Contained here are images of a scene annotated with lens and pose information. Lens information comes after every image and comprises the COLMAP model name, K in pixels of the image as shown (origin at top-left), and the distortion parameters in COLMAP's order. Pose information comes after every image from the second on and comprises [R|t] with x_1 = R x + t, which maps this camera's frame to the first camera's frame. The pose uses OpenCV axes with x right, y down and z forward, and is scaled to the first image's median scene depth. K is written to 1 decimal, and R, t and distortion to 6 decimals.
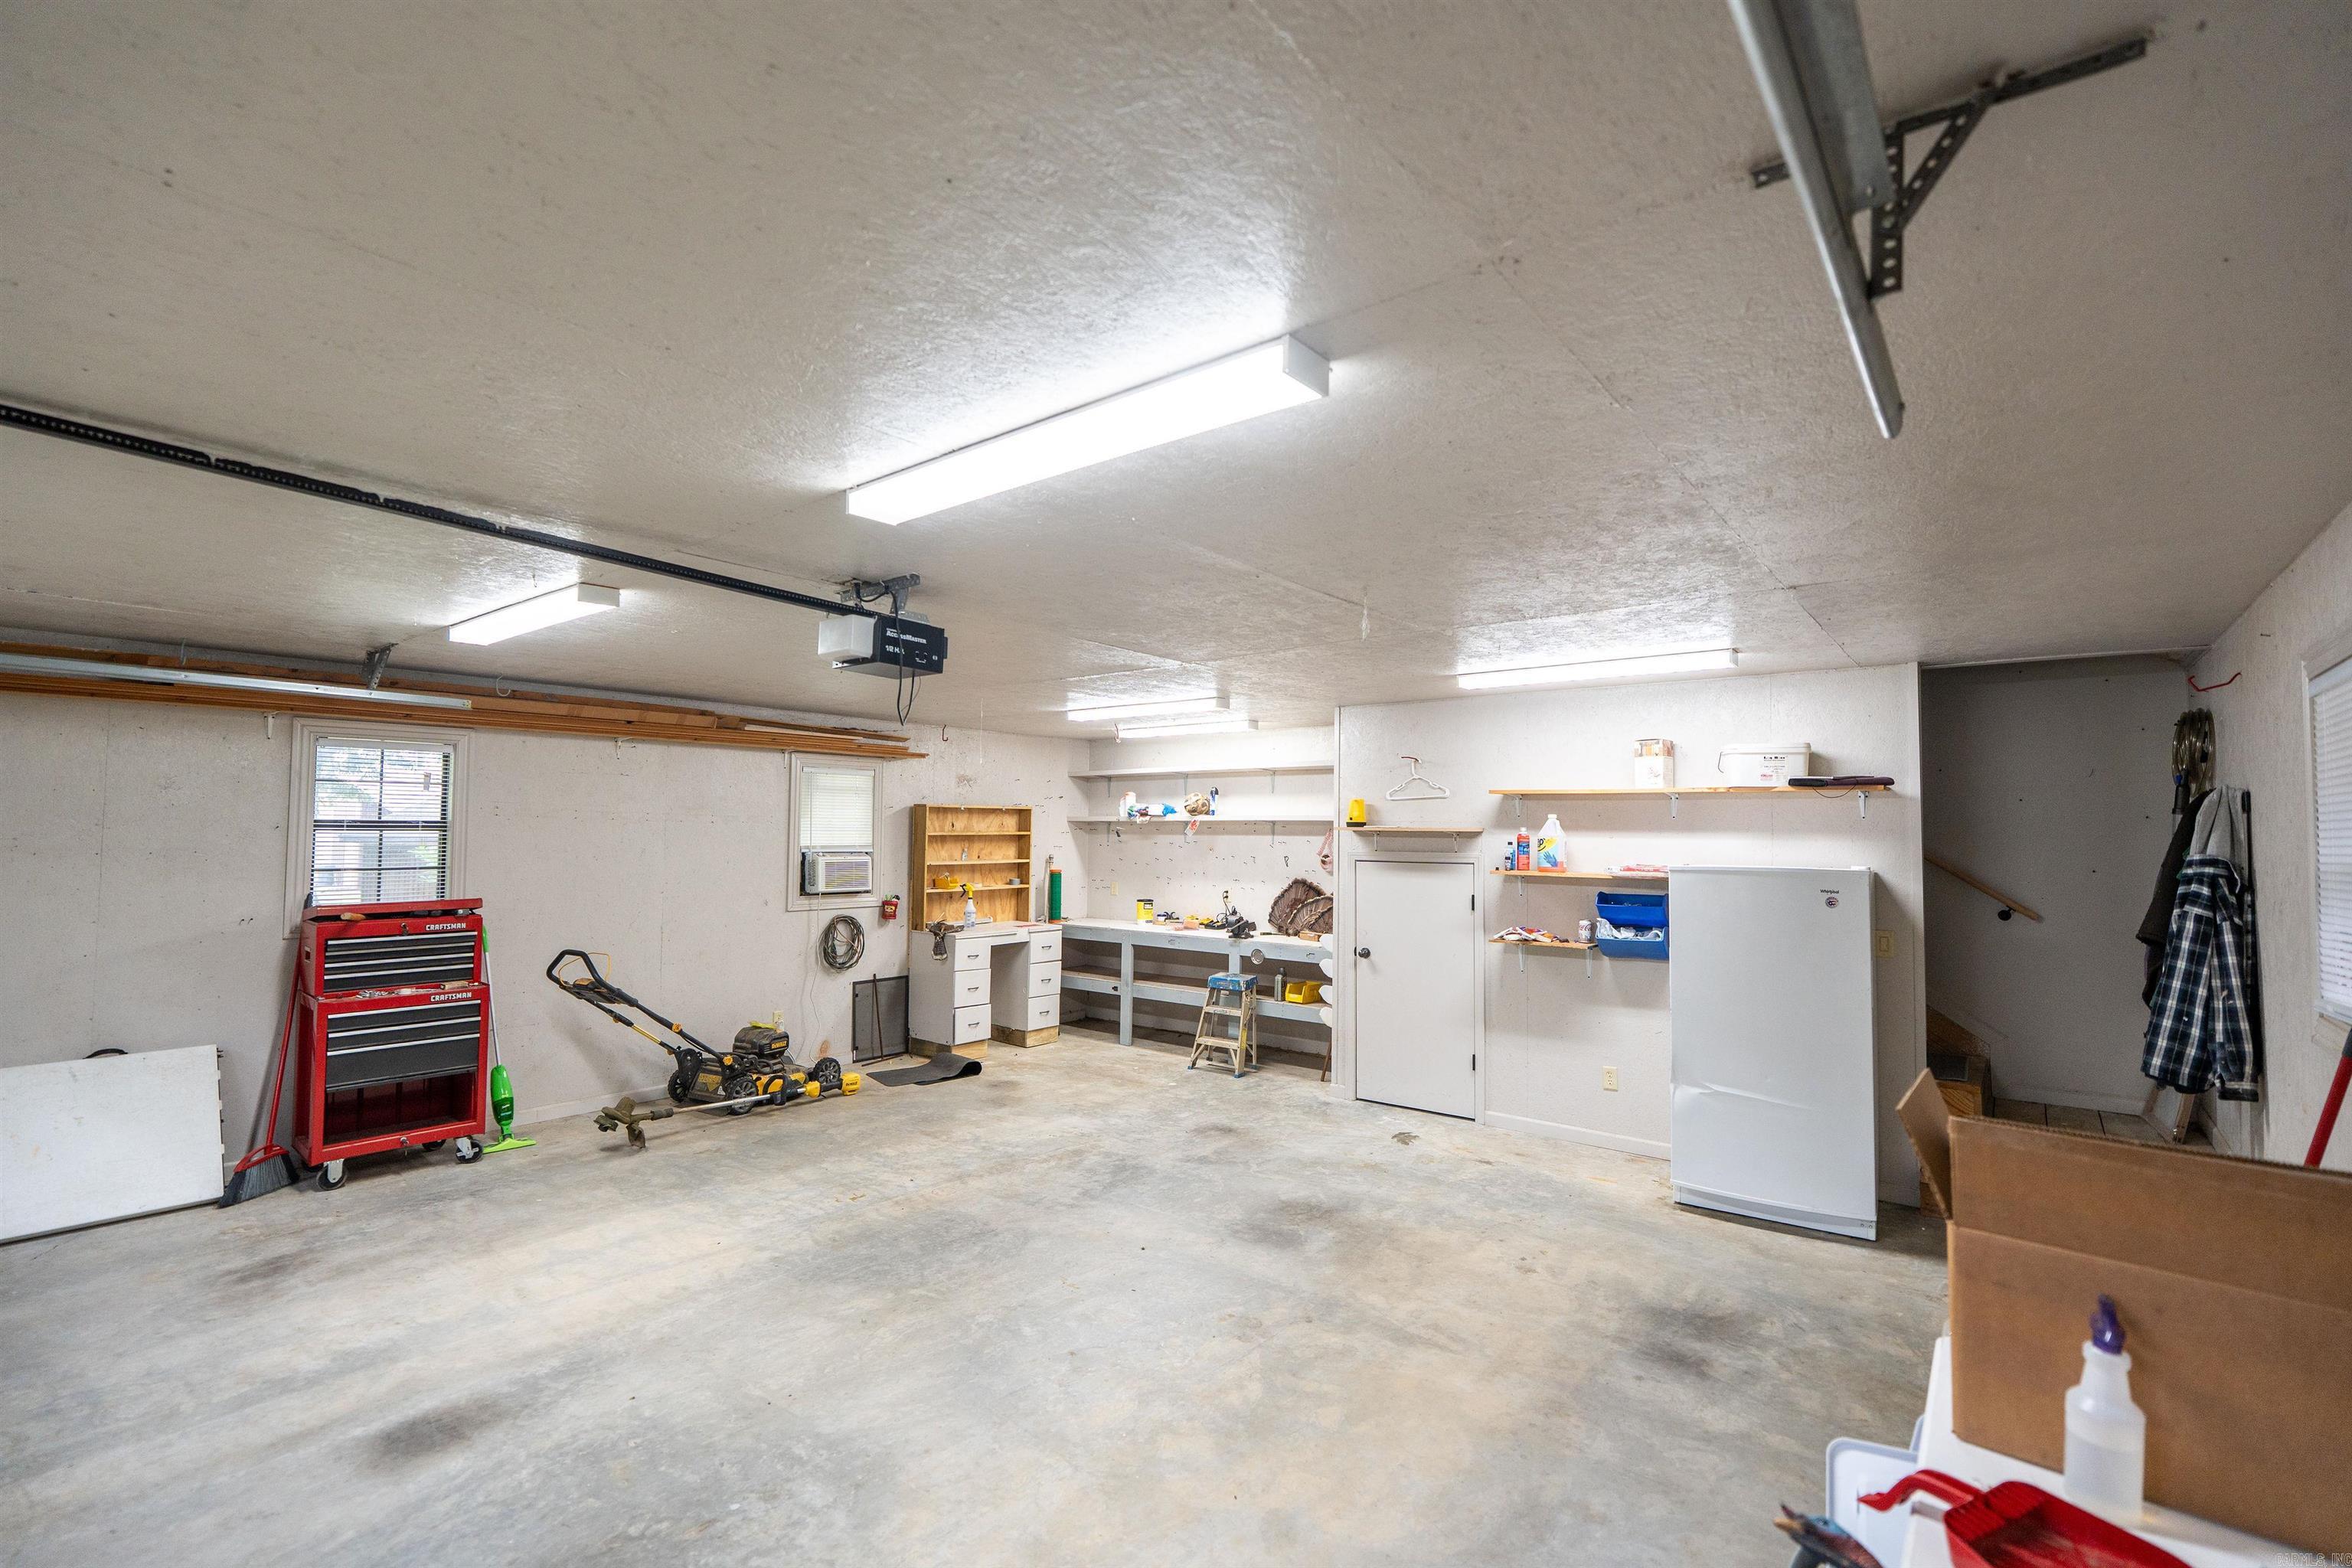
lens RADIAL K [[1057.3, 0, 1189.2], [0, 1057.3, 792.1], [0, 0, 1]] dist [-0.004651, 0.002715]
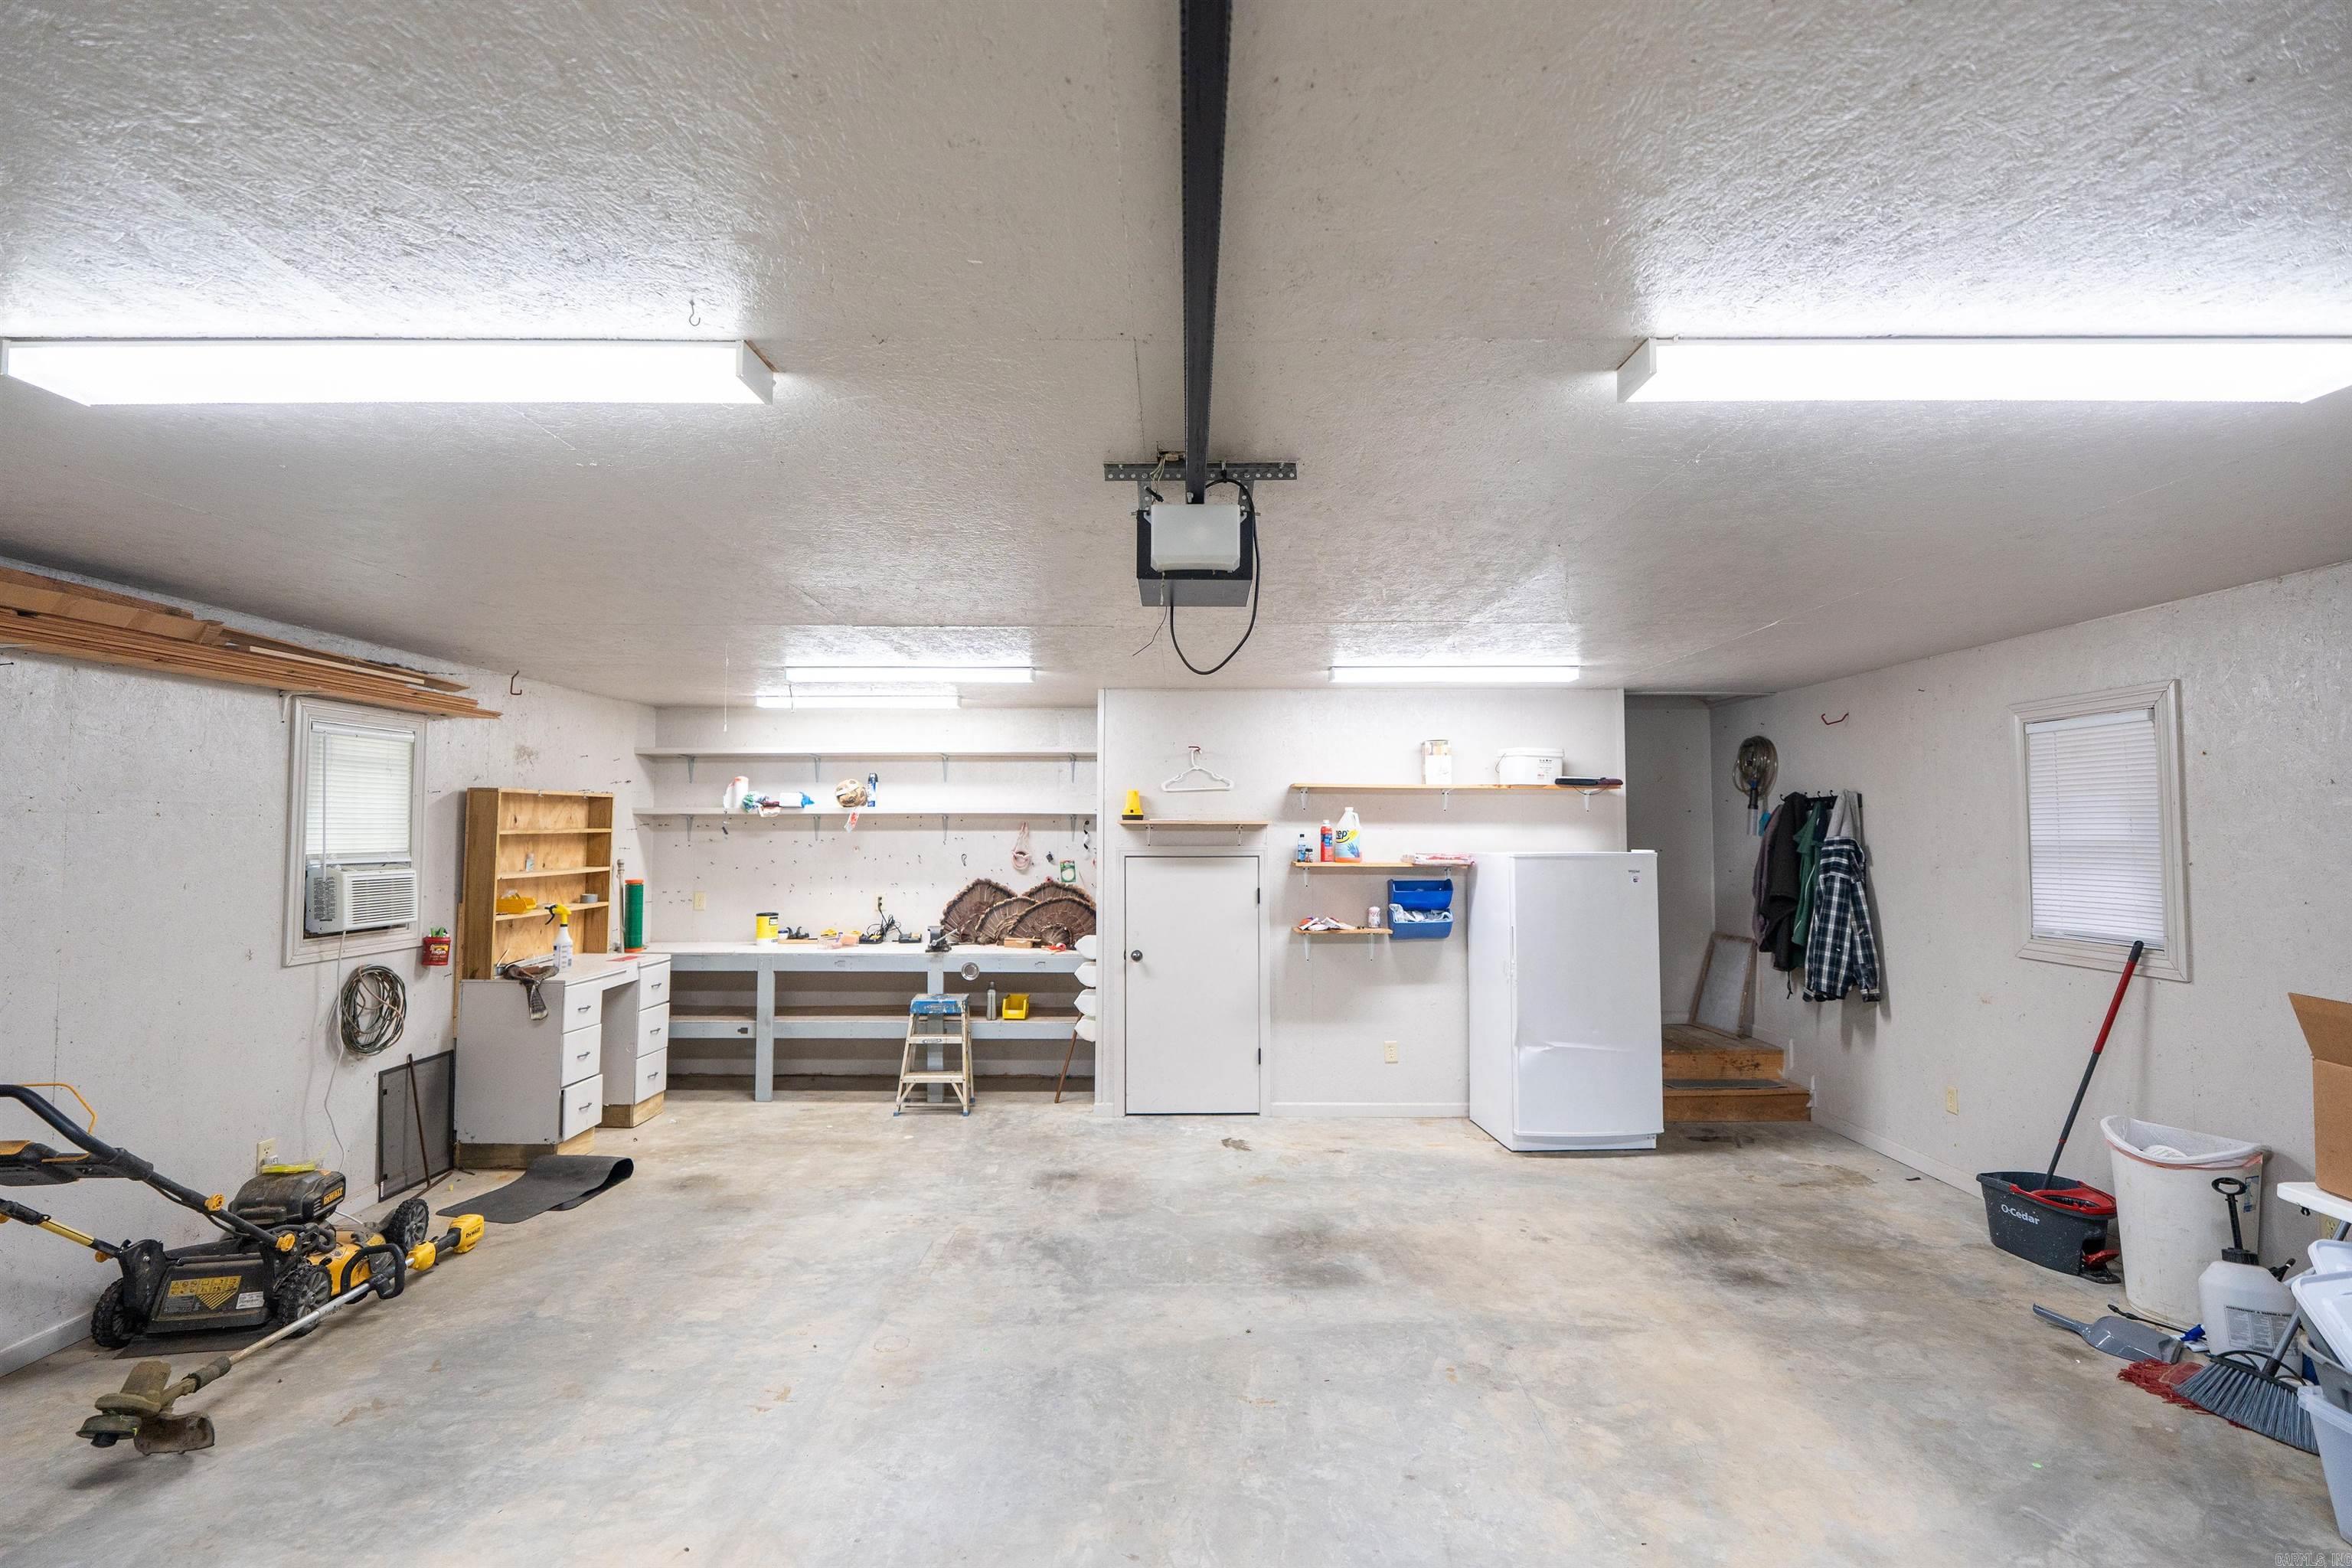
lens RADIAL K [[1057.3, 0, 1184.3], [0, 1057.3, 781.2], [0, 0, 1]] dist [-0.004651, 0.002715]
pose [[0.779712, 0.020877, 0.625790, -0.407866], [-0.017277, 0.999781, -0.011827, 0.009526], [-0.625899, -0.001590, 0.779902, 0.262510]]
